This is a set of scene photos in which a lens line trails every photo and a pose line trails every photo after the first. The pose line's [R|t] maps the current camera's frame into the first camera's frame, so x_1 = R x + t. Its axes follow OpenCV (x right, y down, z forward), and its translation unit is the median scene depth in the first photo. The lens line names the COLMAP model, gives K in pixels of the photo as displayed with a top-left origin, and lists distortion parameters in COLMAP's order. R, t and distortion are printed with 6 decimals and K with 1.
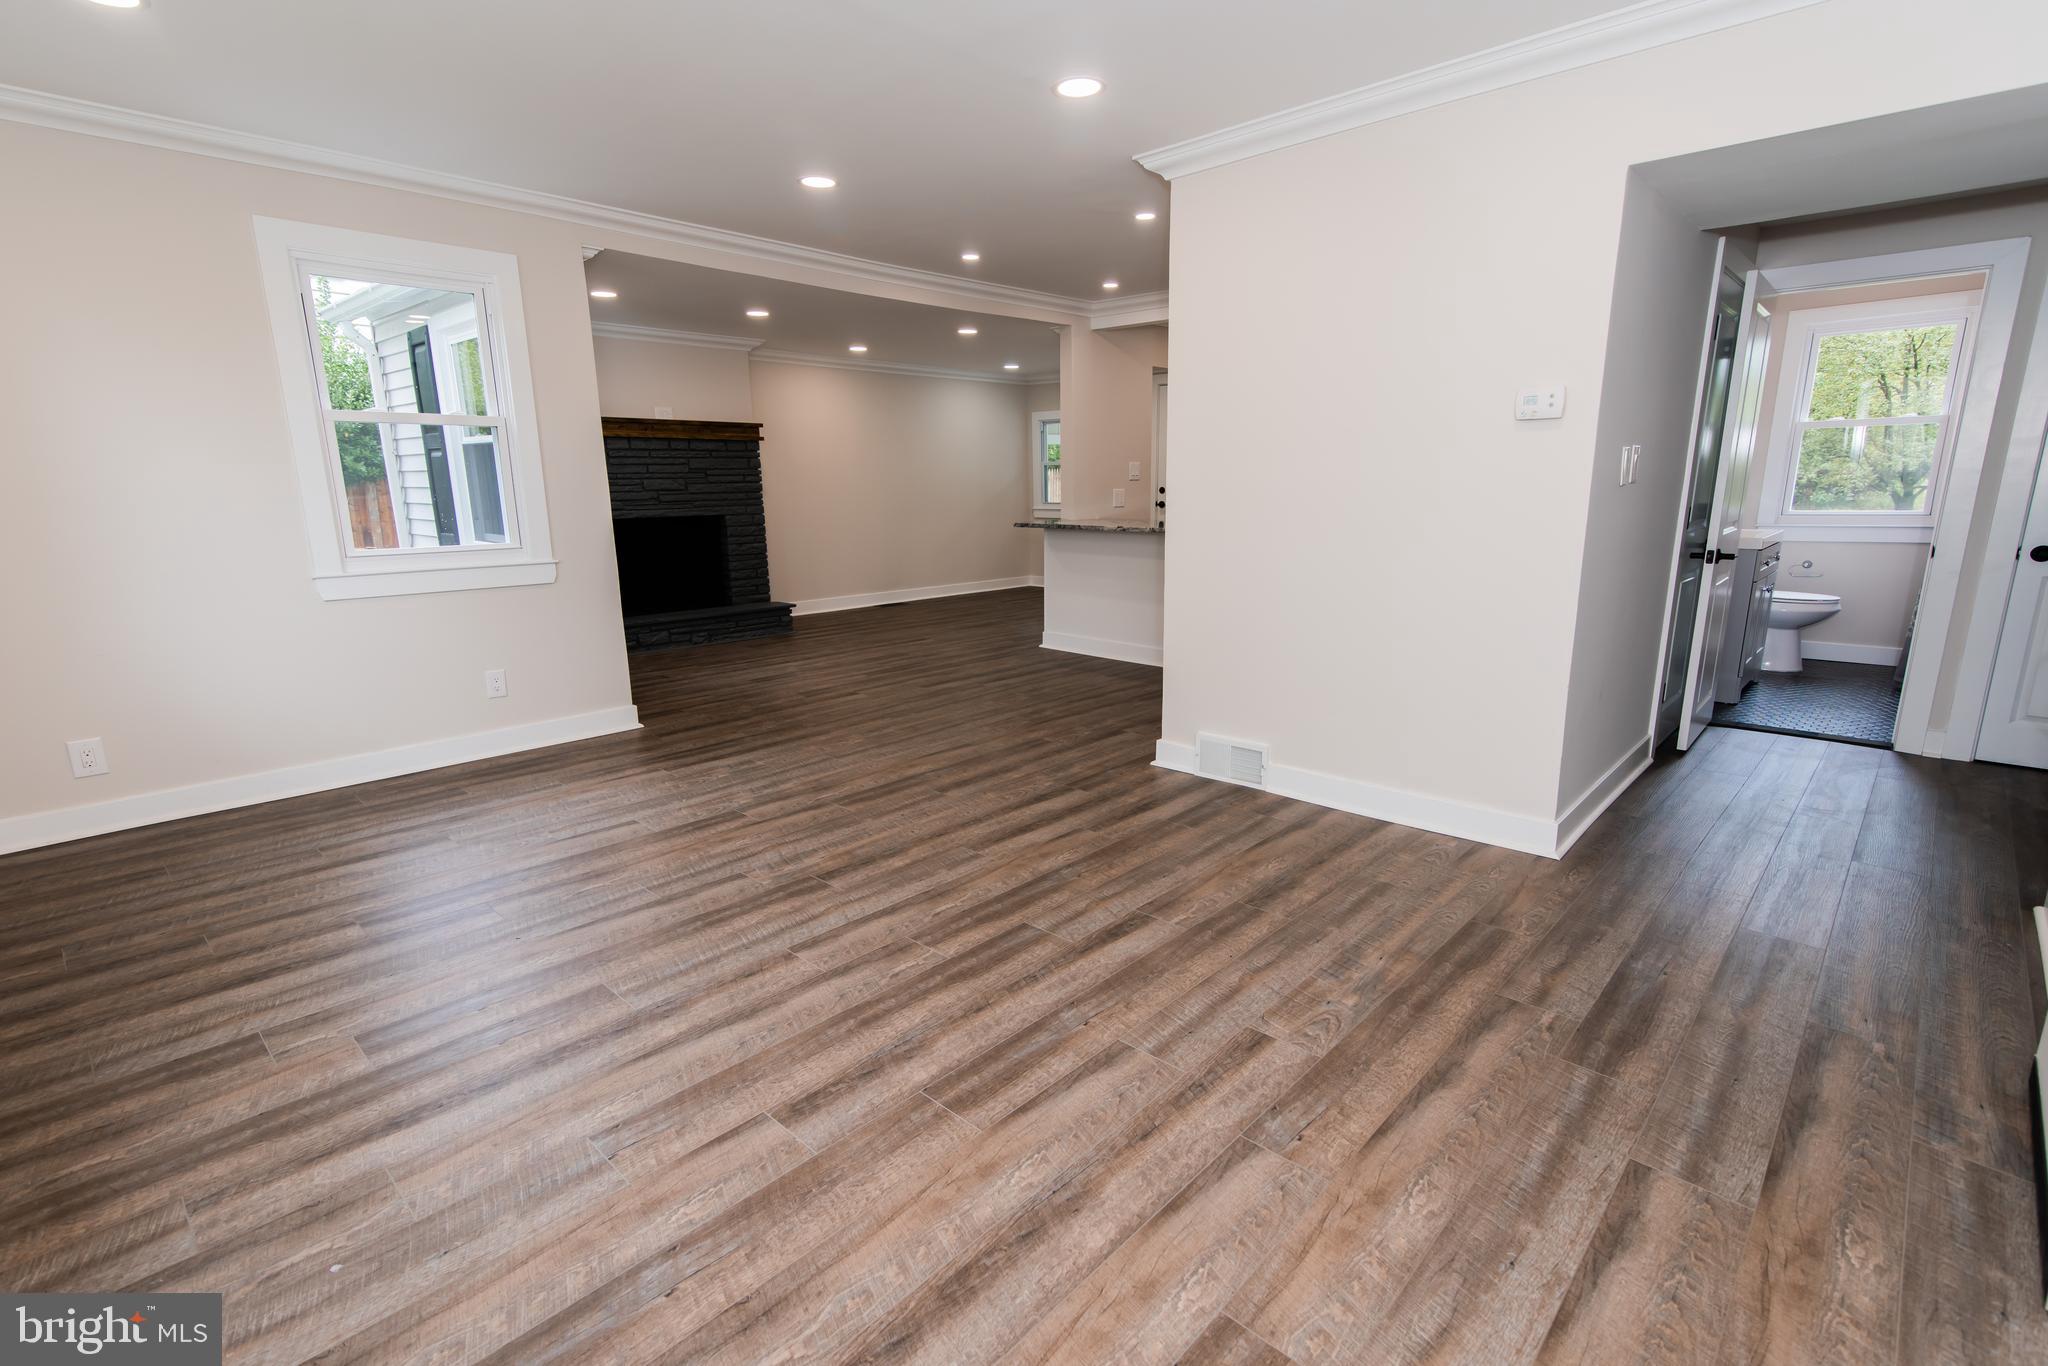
lens RADIAL K [[953.6, 0, 1026.8], [0, 953.6, 692.0], [0, 0, 1]] dist [0.021326, 0.000007]
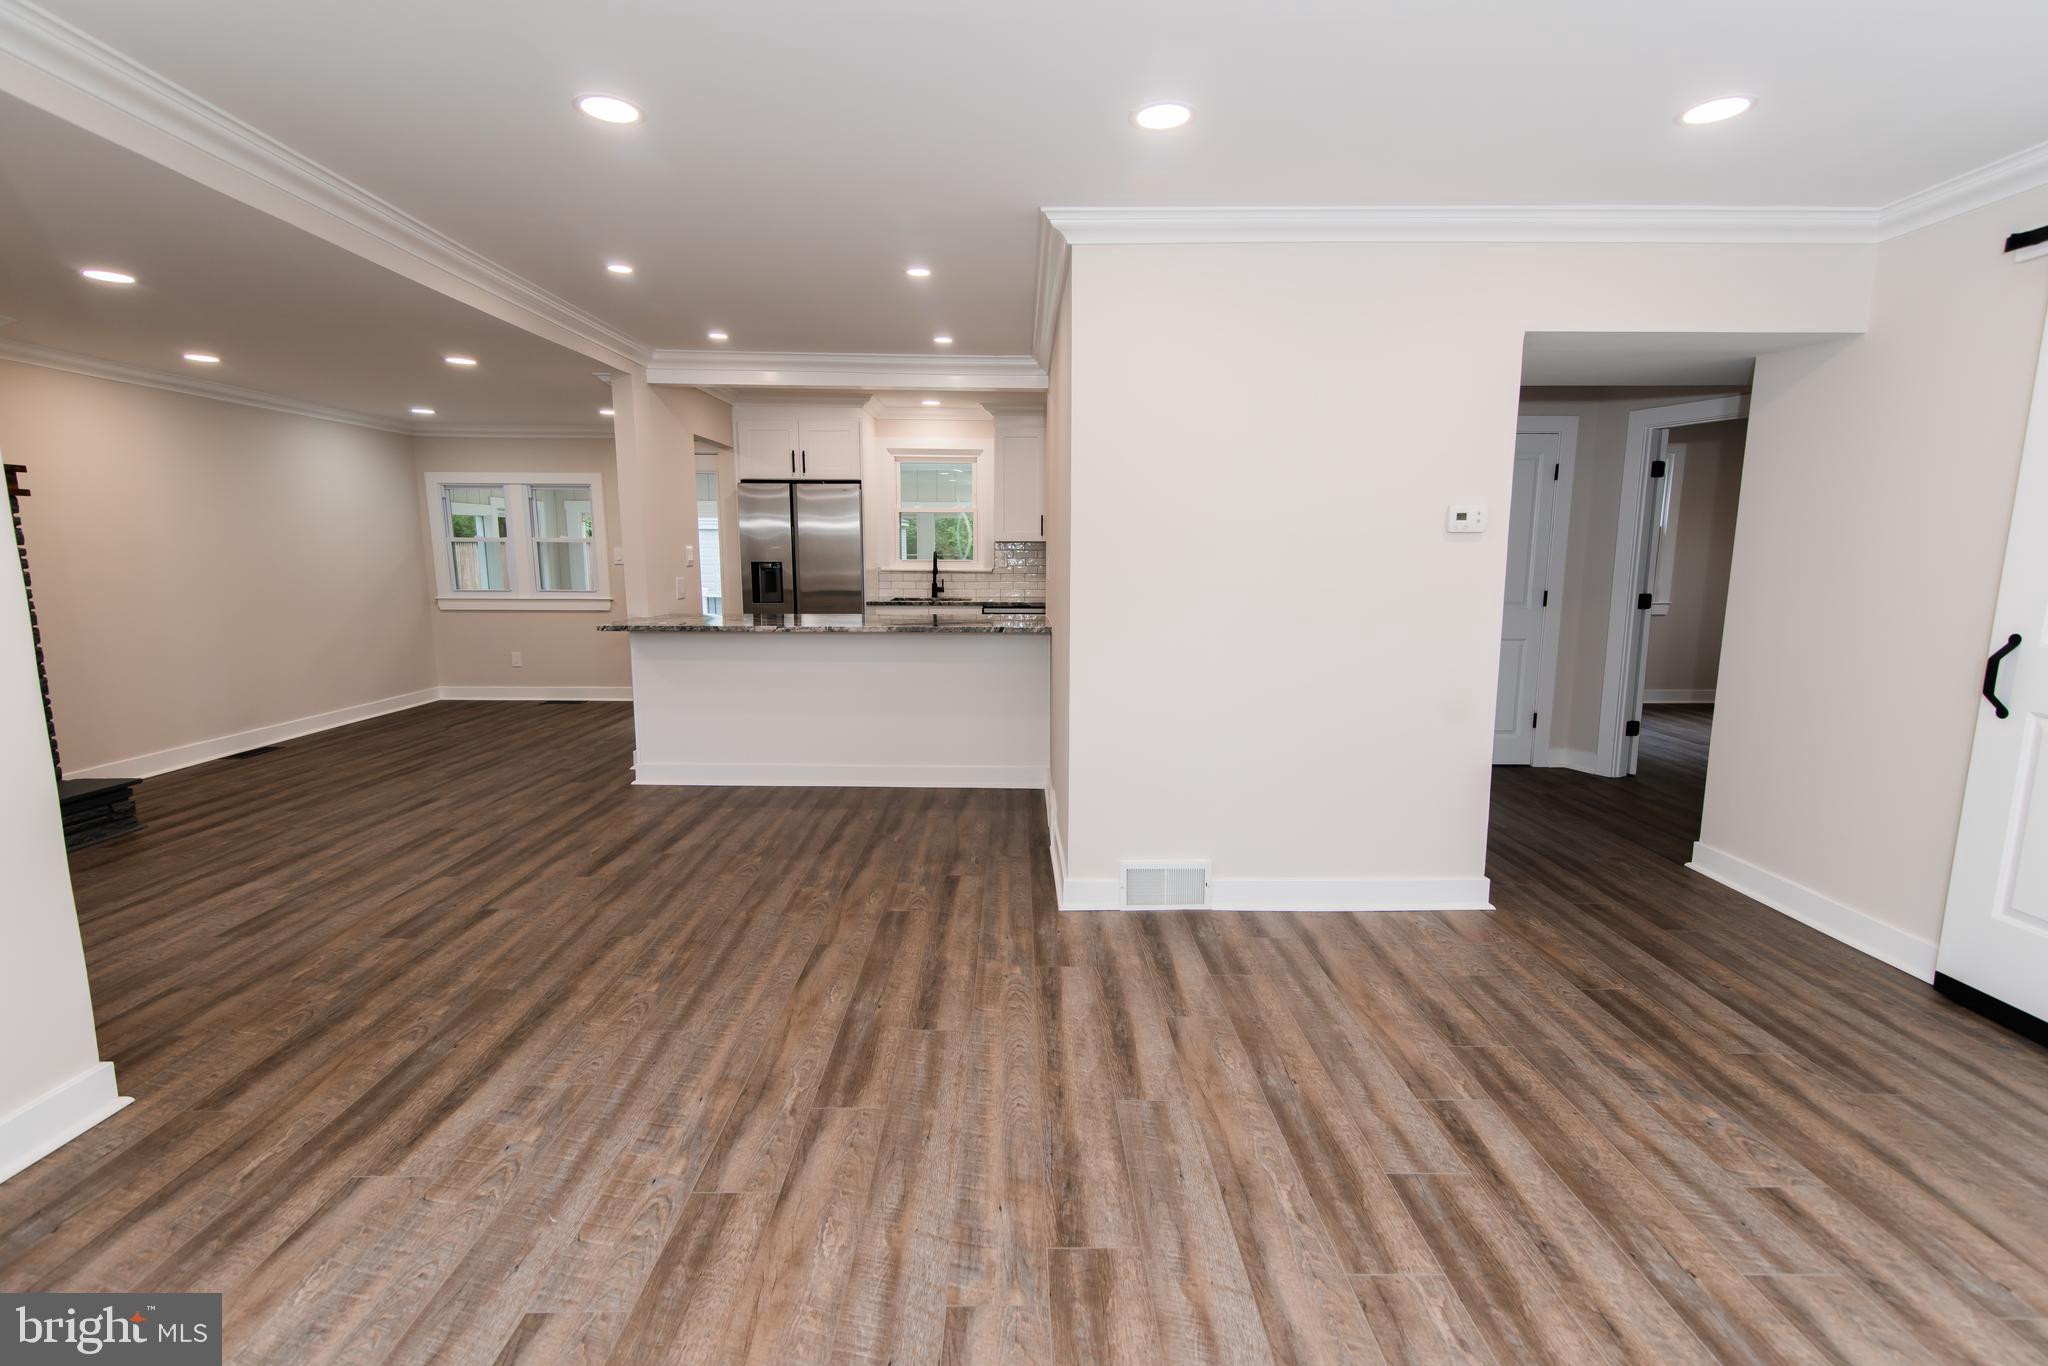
lens RADIAL K [[940.9, 0, 1024.1], [0, 940.9, 690.0], [0, 0, 1]] dist [0.015476, -0.000590]
pose [[0.723256, -0.091393, 0.684506, -0.446096], [0.142078, 0.989692, -0.017981, -0.107017], [-0.675807, 0.110258, 0.728785, 0.392553]]
